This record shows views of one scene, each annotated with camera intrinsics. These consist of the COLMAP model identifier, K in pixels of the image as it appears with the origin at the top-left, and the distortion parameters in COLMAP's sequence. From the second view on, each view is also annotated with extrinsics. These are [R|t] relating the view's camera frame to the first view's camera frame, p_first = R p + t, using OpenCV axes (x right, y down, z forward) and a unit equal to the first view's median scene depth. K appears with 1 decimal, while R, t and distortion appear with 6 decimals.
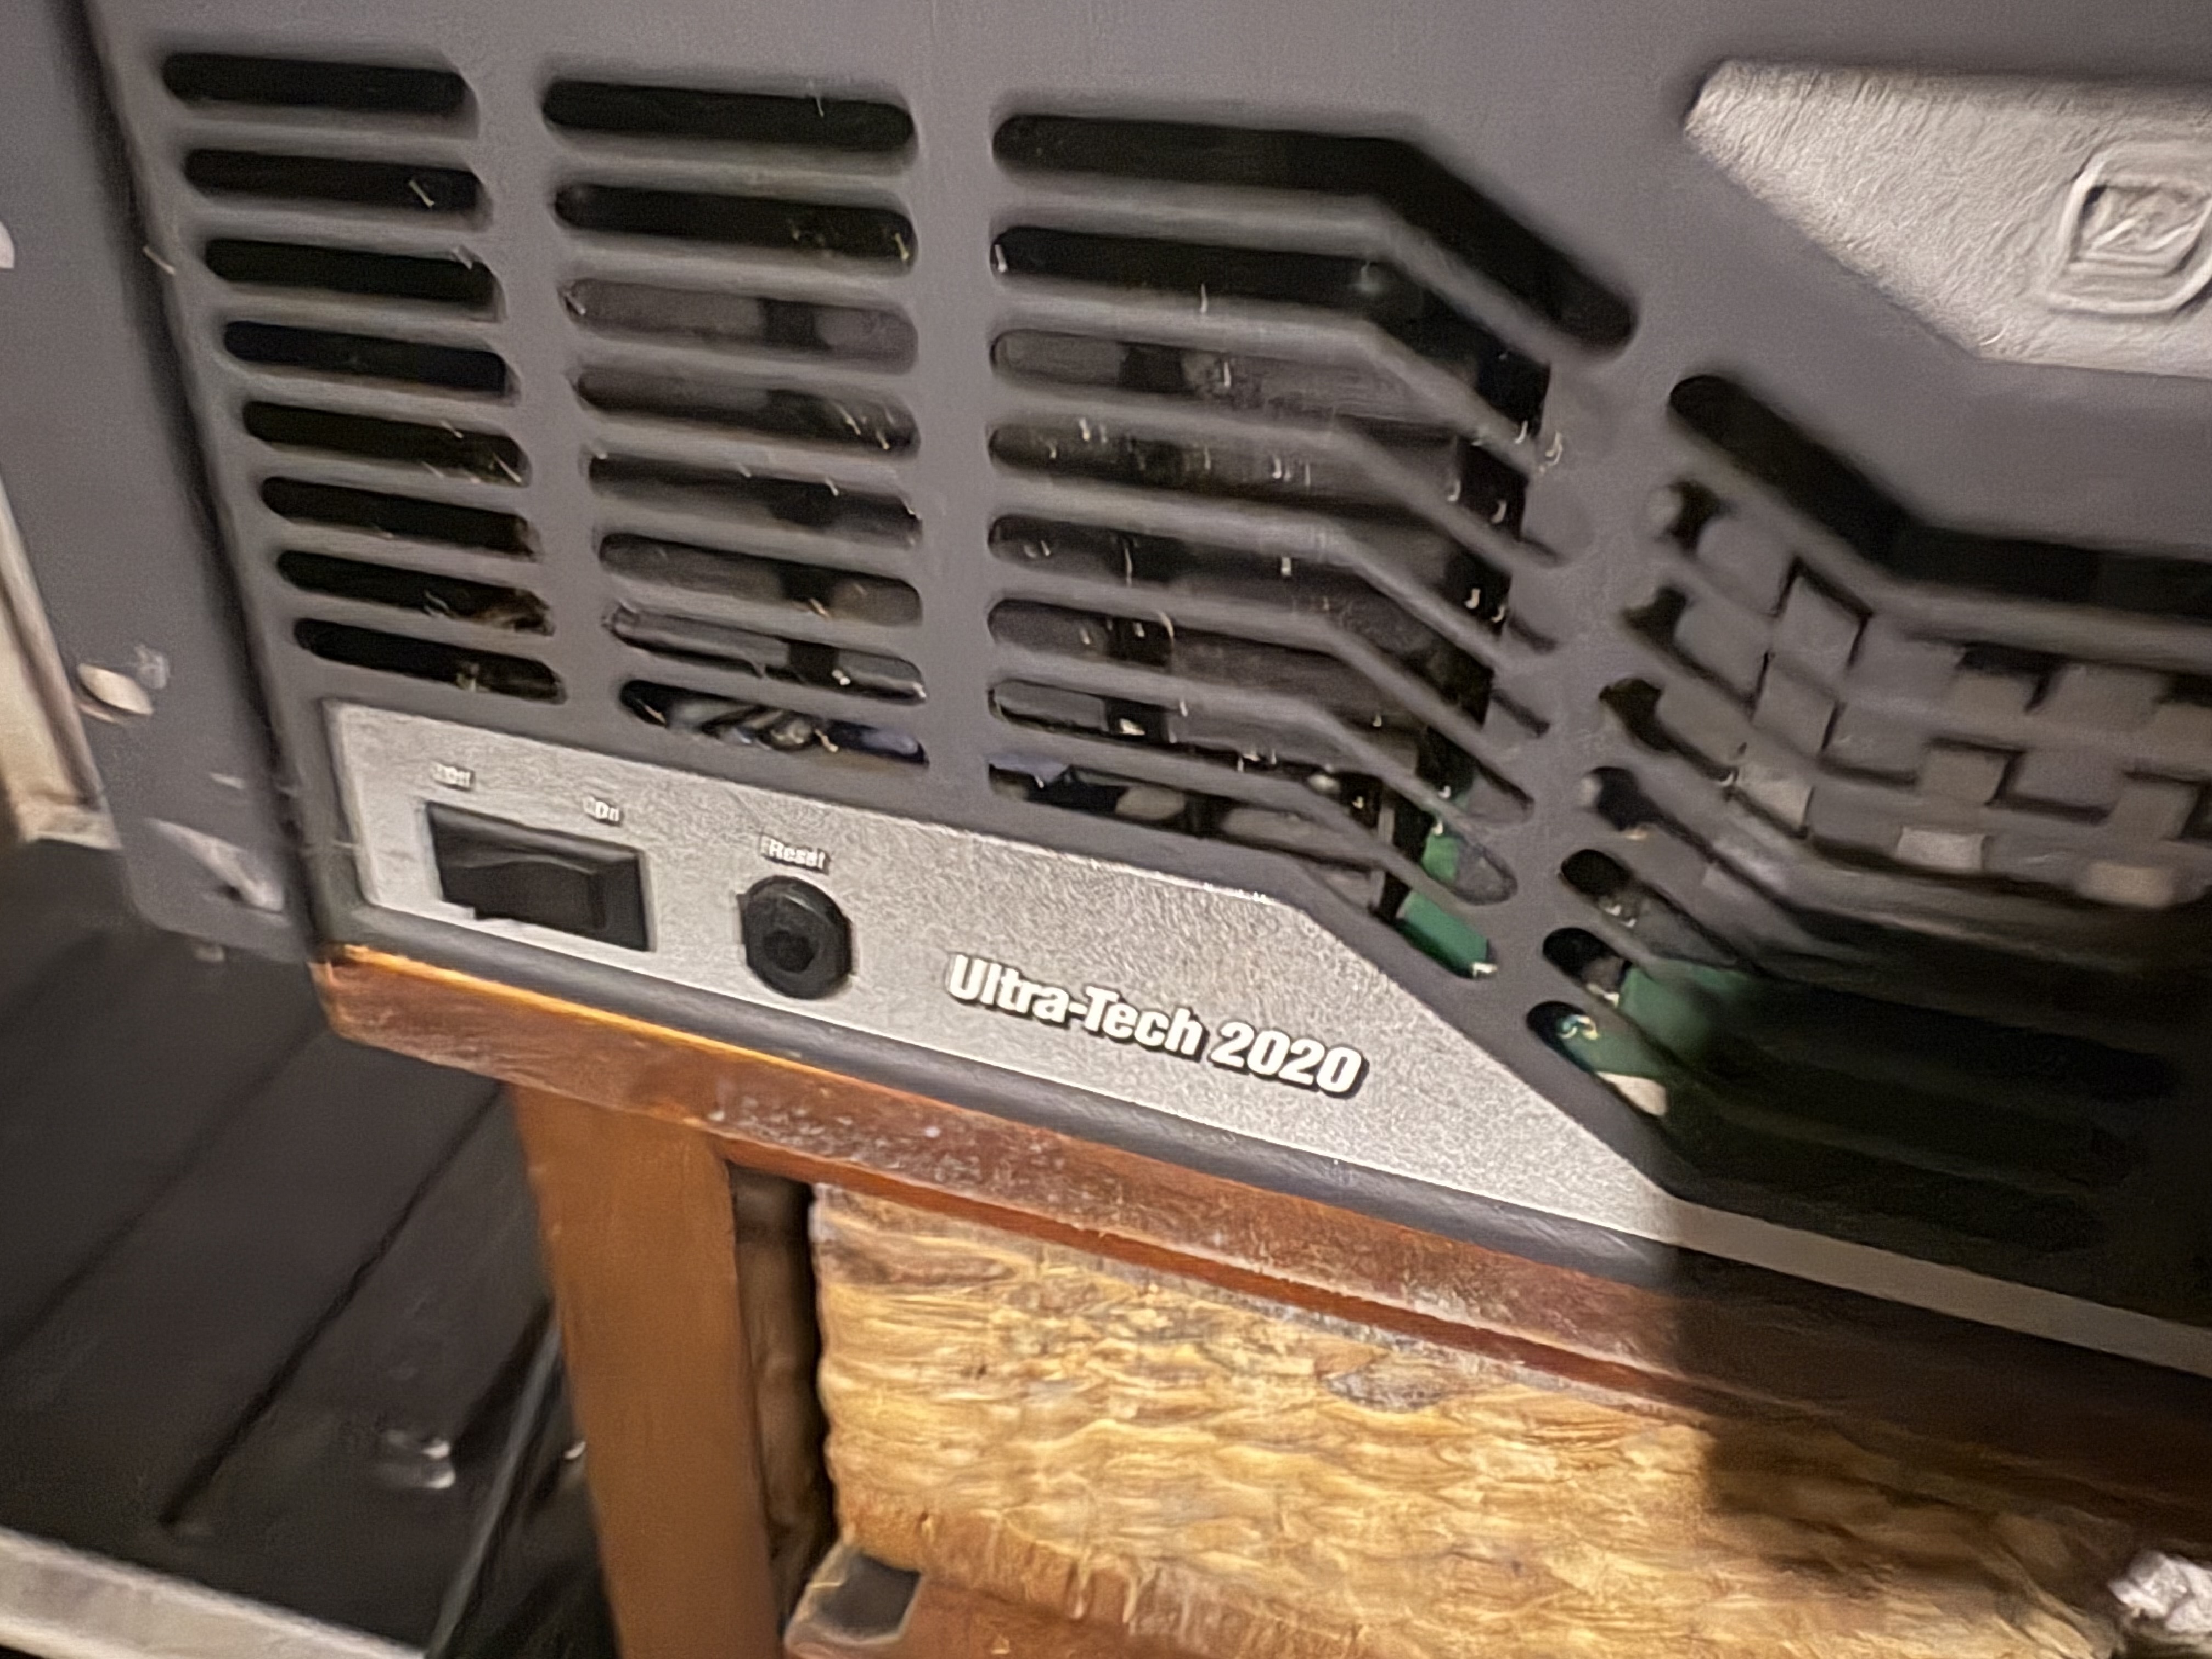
lens RADIAL K [[1662.2, 0, 965.8], [0, 1662.2, 840.2], [0, 0, 1]] dist [-0.007055, -0.003235]
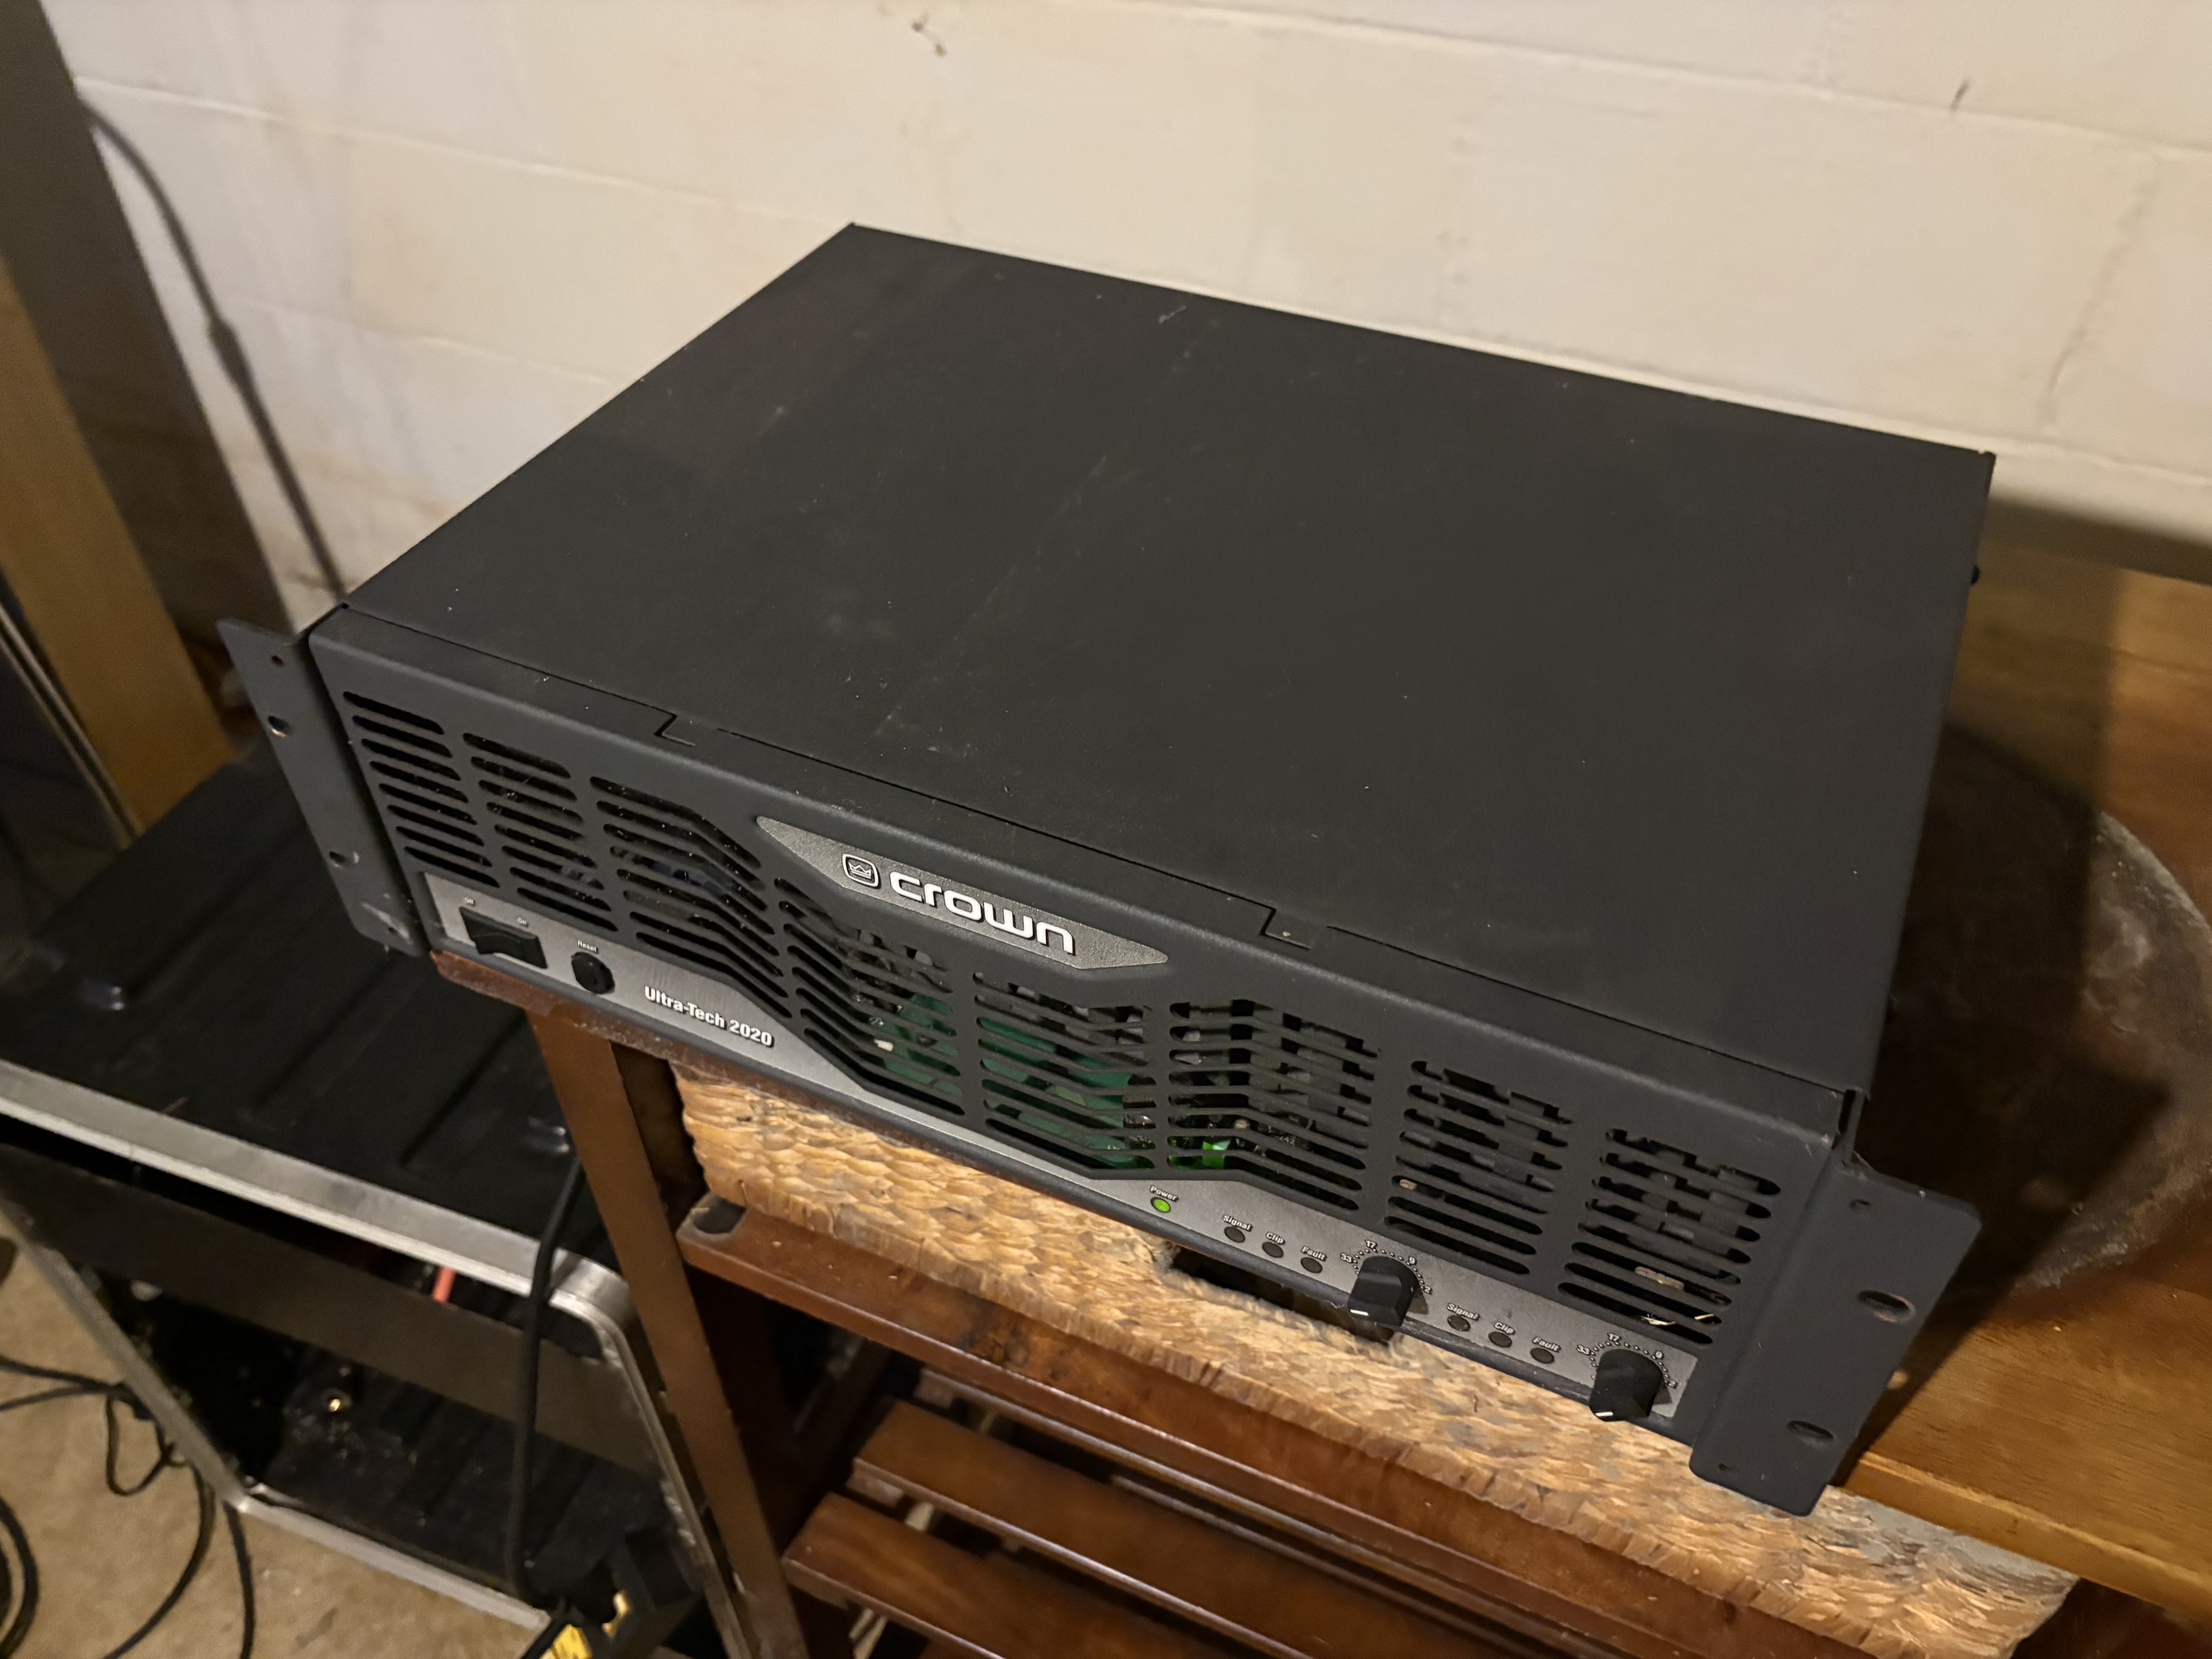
lens RADIAL K [[1662.2, 0, 1089.0], [0, 1662.2, 810.6], [0, 0, 1]] dist [-0.007055, -0.003235]
pose [[0.996987, 0.036954, -0.068206, 0.650899], [-0.025216, 0.985877, 0.165560, -0.497655], [0.073361, -0.163341, 0.983838, -1.148802]]
